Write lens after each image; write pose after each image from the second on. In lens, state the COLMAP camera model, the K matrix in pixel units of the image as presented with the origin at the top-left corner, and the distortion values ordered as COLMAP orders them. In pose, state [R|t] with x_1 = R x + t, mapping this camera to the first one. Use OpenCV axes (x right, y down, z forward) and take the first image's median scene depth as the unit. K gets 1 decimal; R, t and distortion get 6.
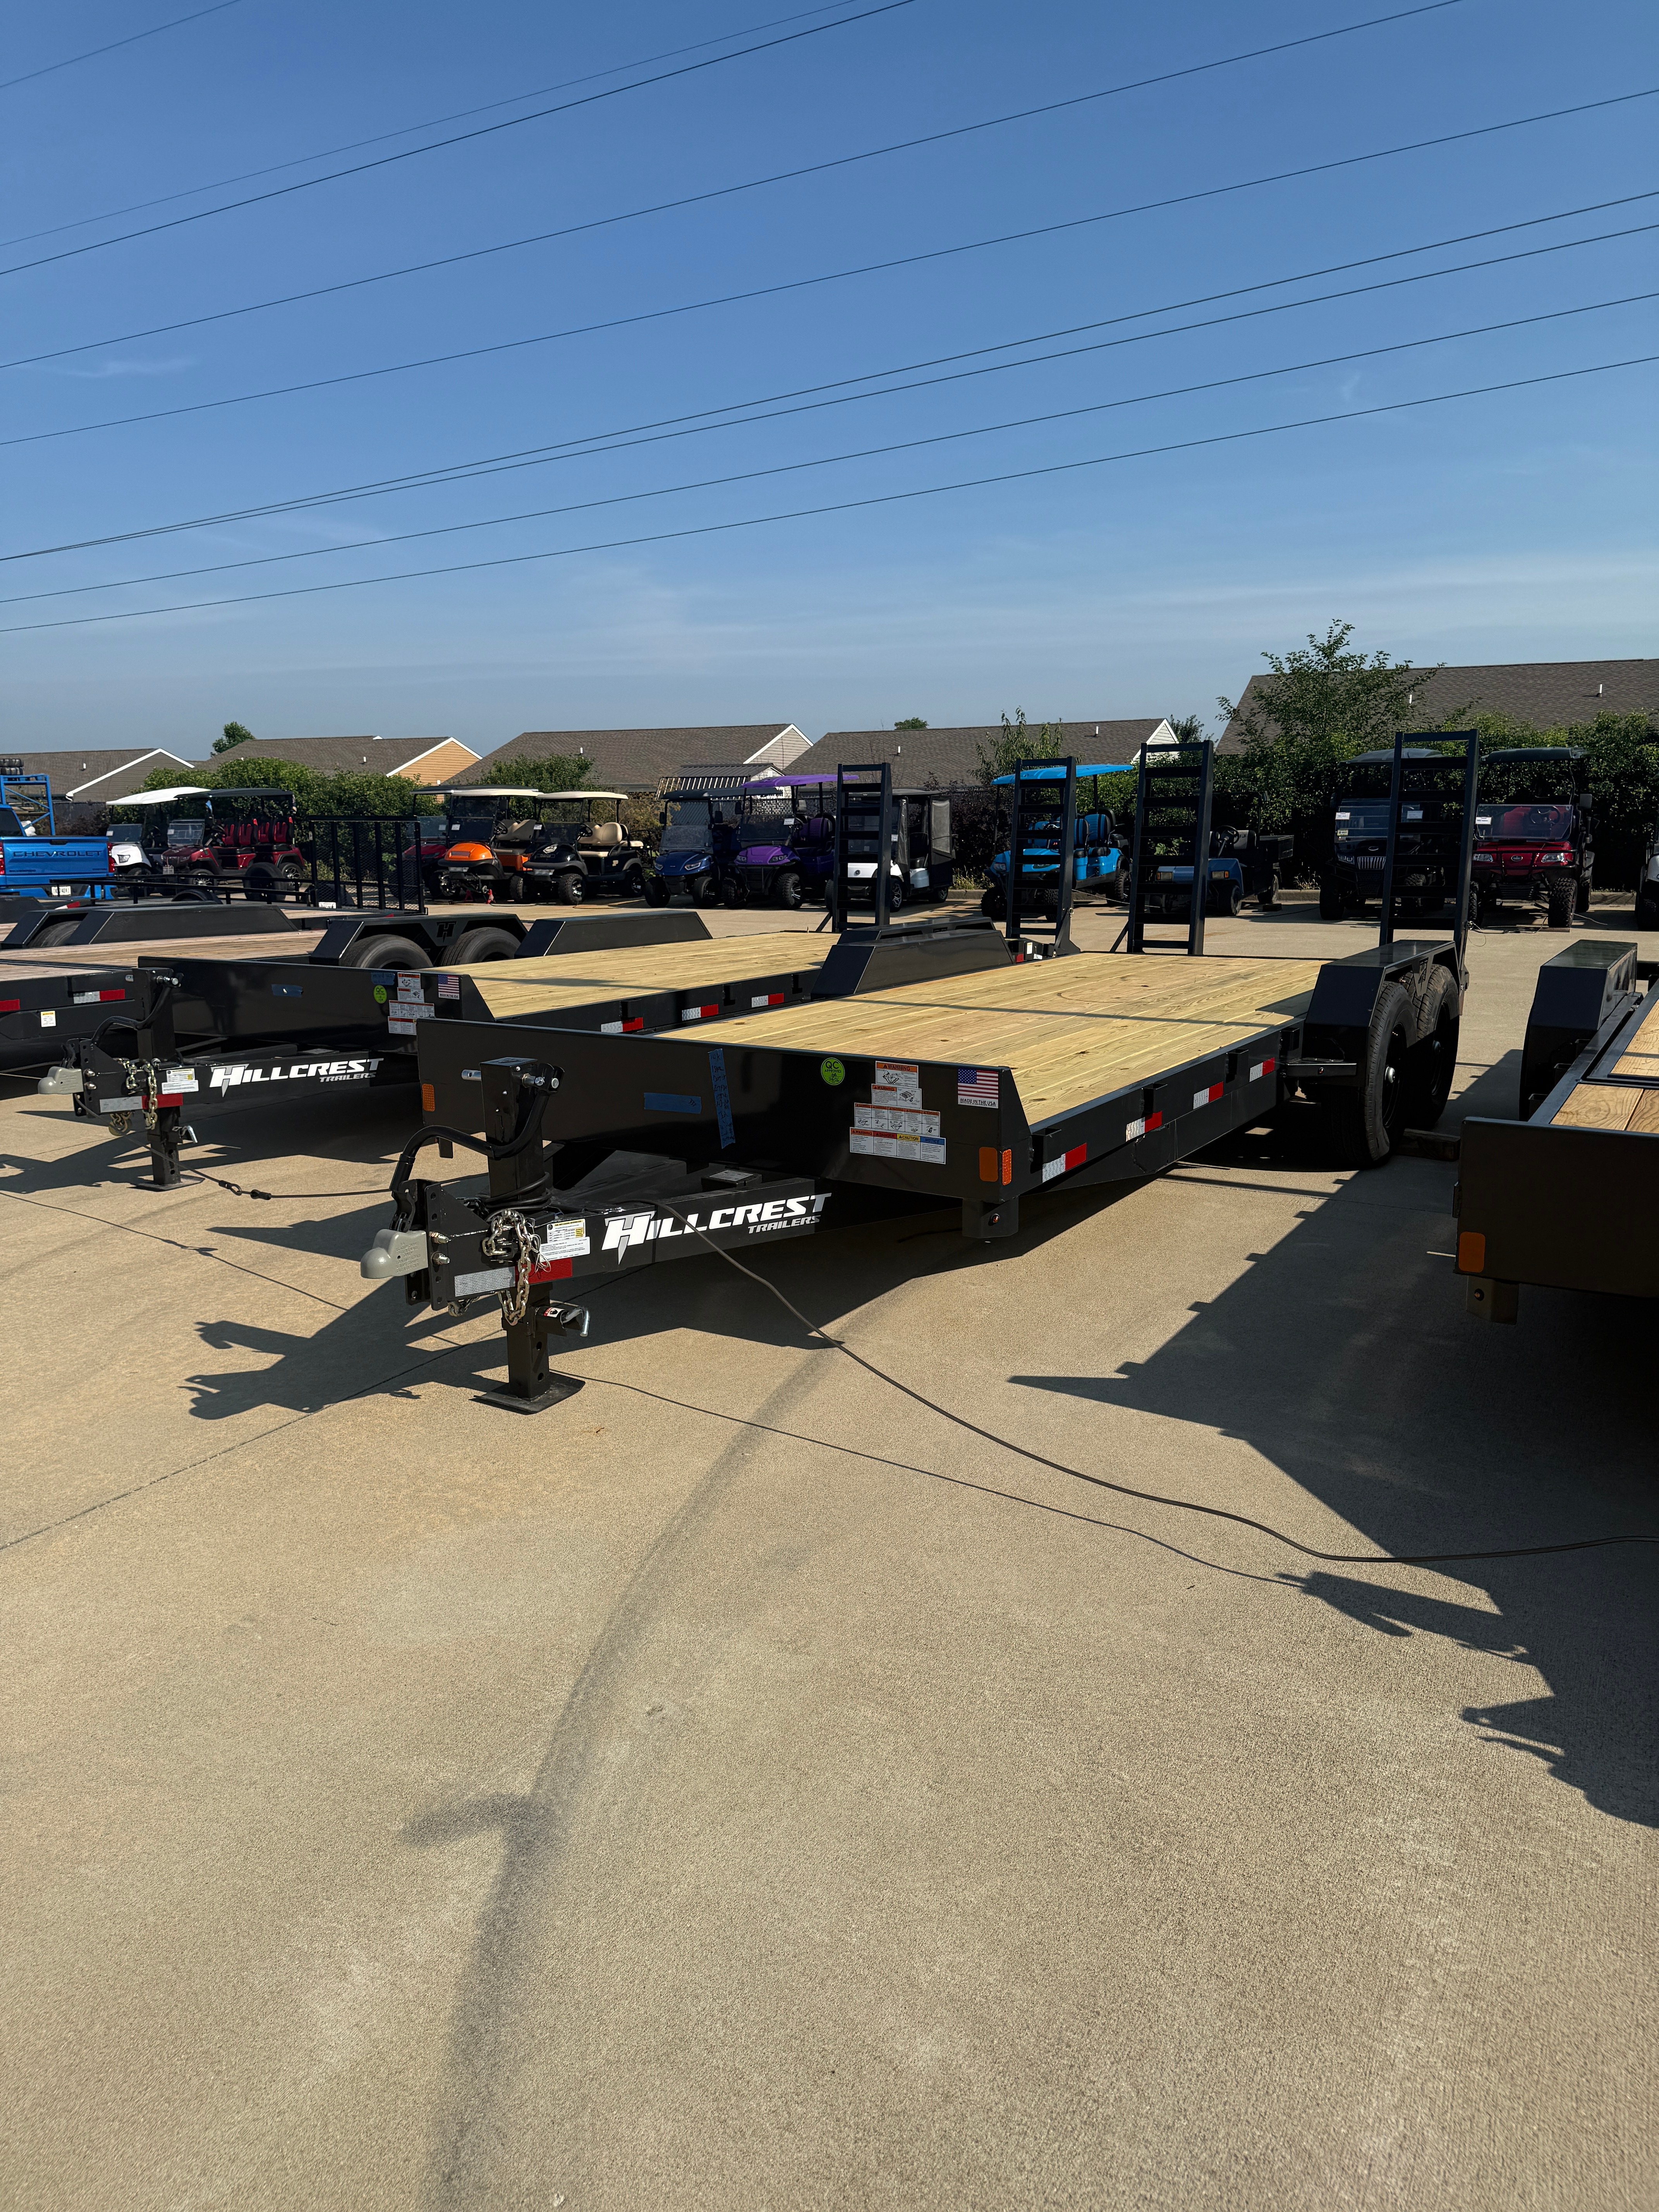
lens RADIAL K [[1535.6, 0, 838.4], [0, 1535.6, 1168.5], [0, 0, 1]] dist [0.077827, -0.096840]
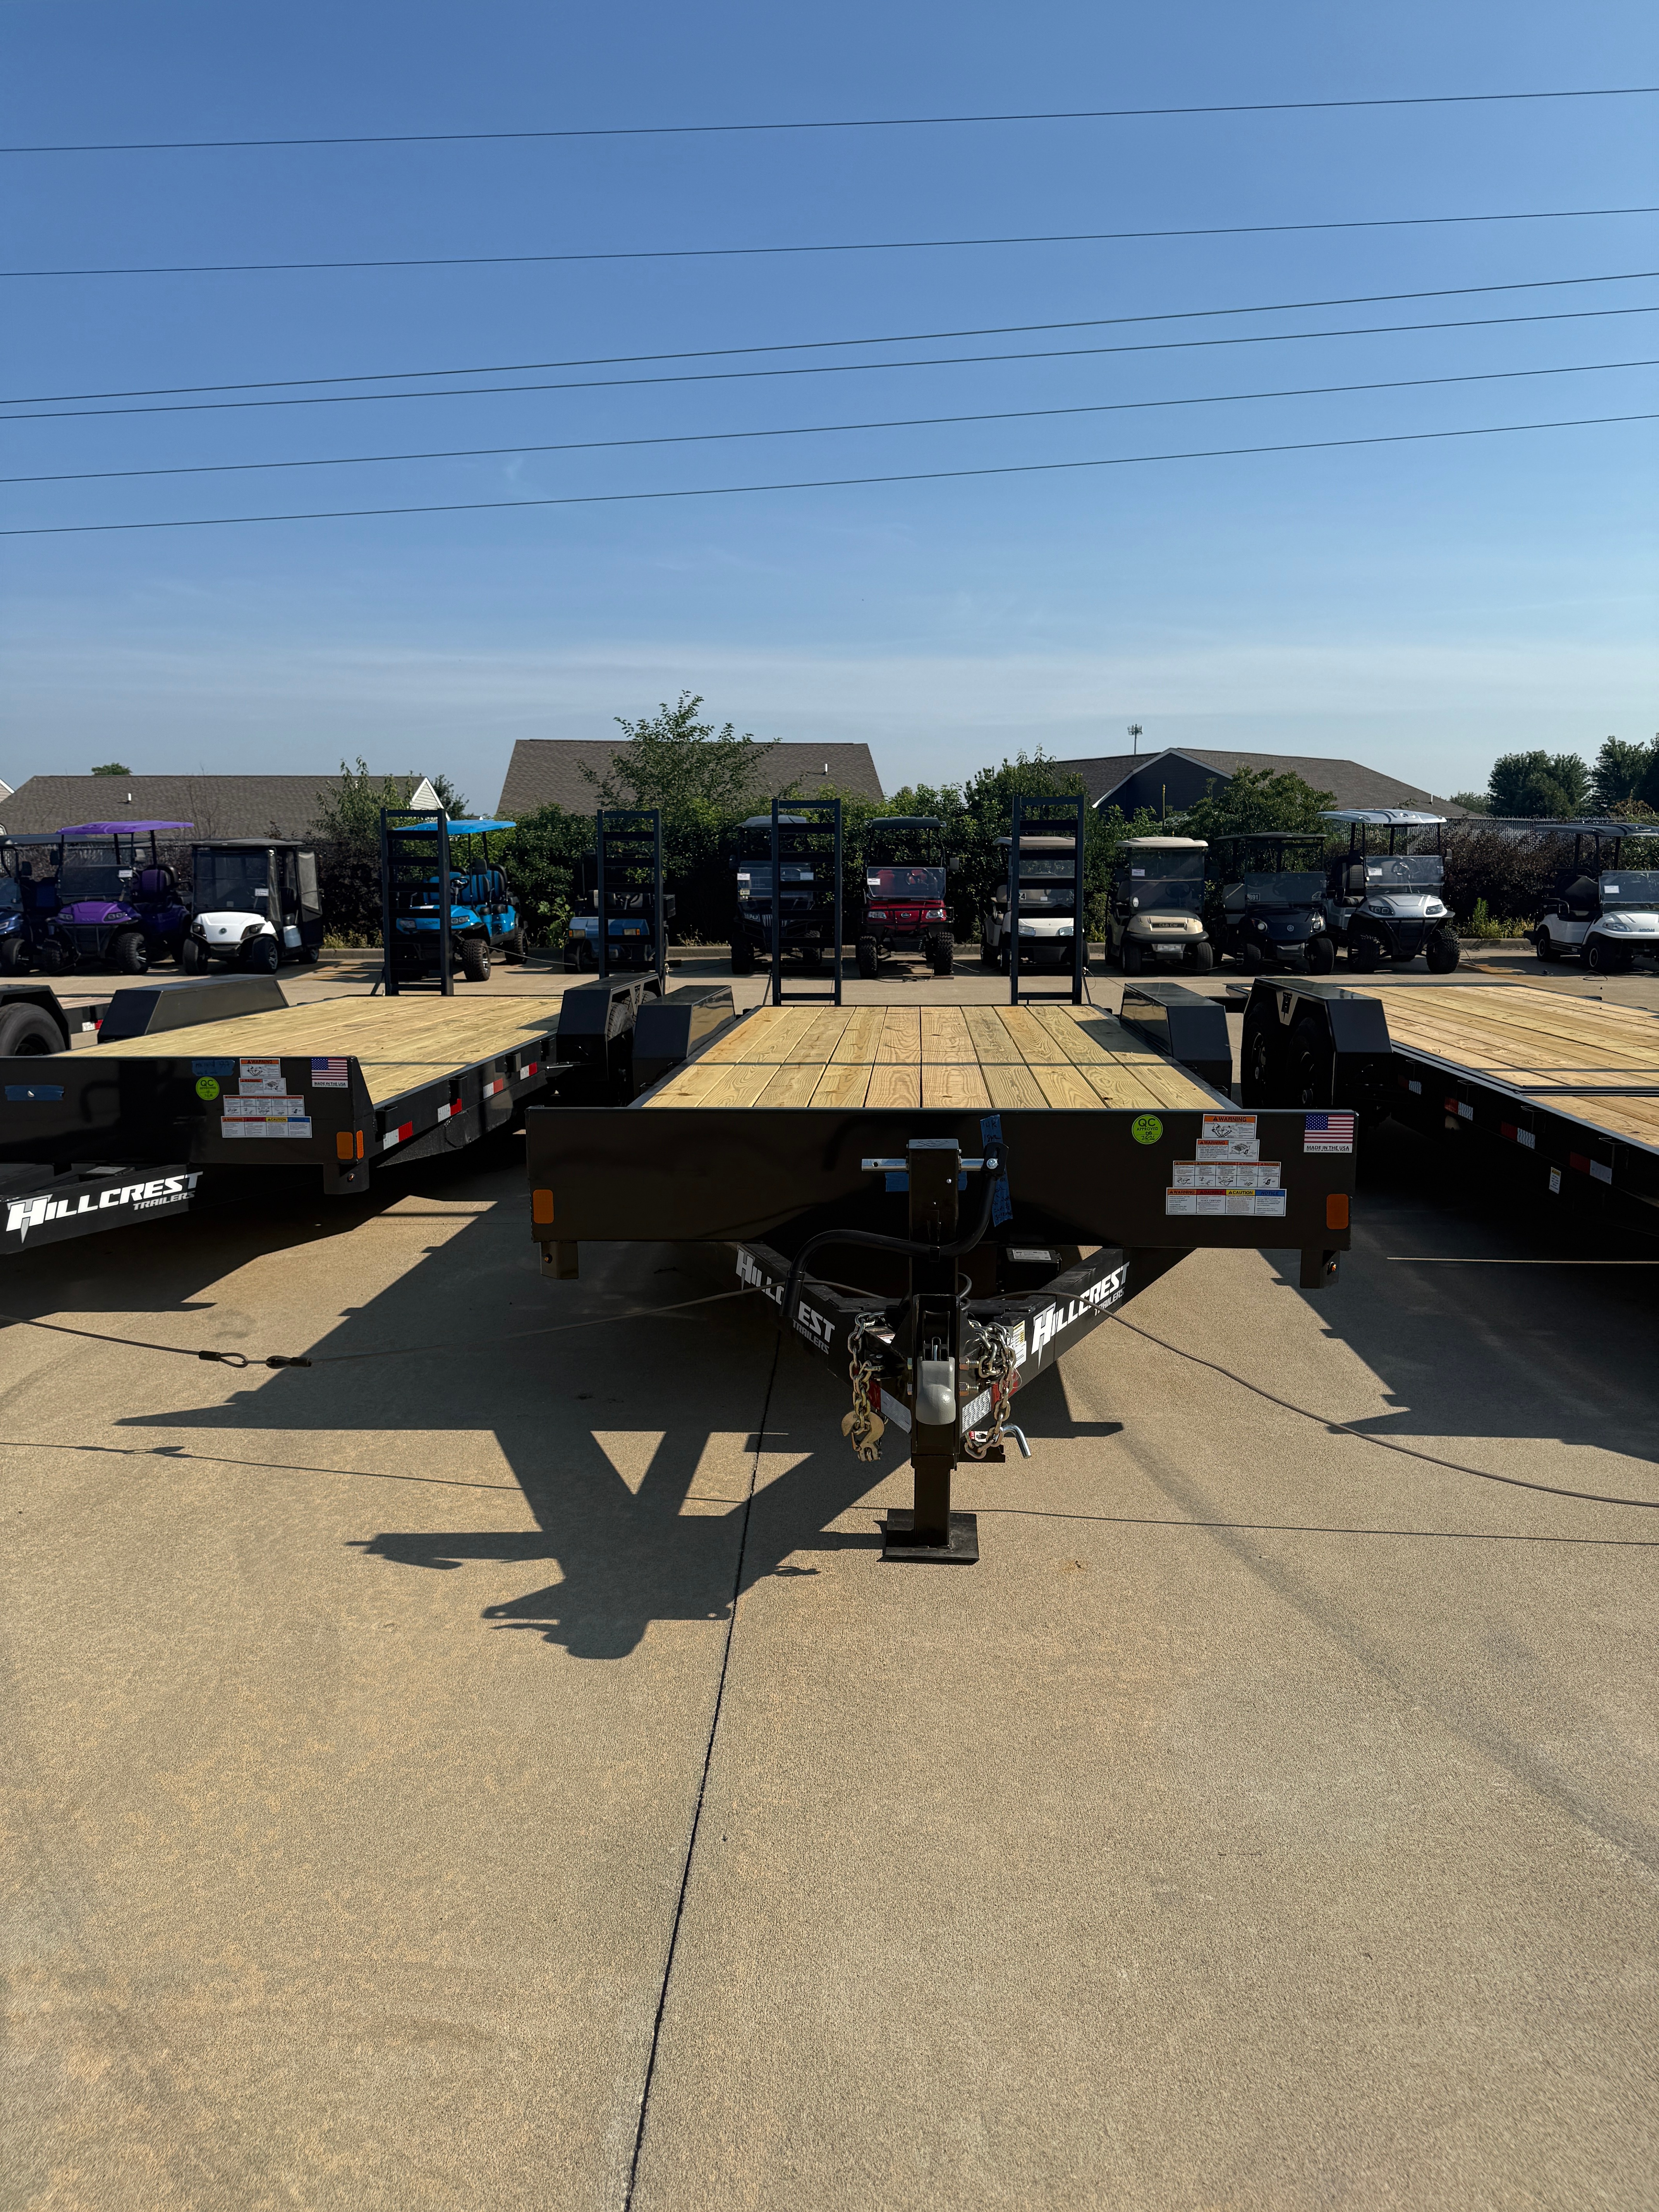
lens RADIAL K [[1535.6, 0, 833.0], [0, 1535.6, 1155.3], [0, 0, 1]] dist [0.077827, -0.096840]
pose [[0.874215, -0.081987, 0.478566, -0.405380], [0.103793, 0.994413, -0.019241, -0.032640], [-0.474315, 0.066492, 0.877841, 0.179445]]
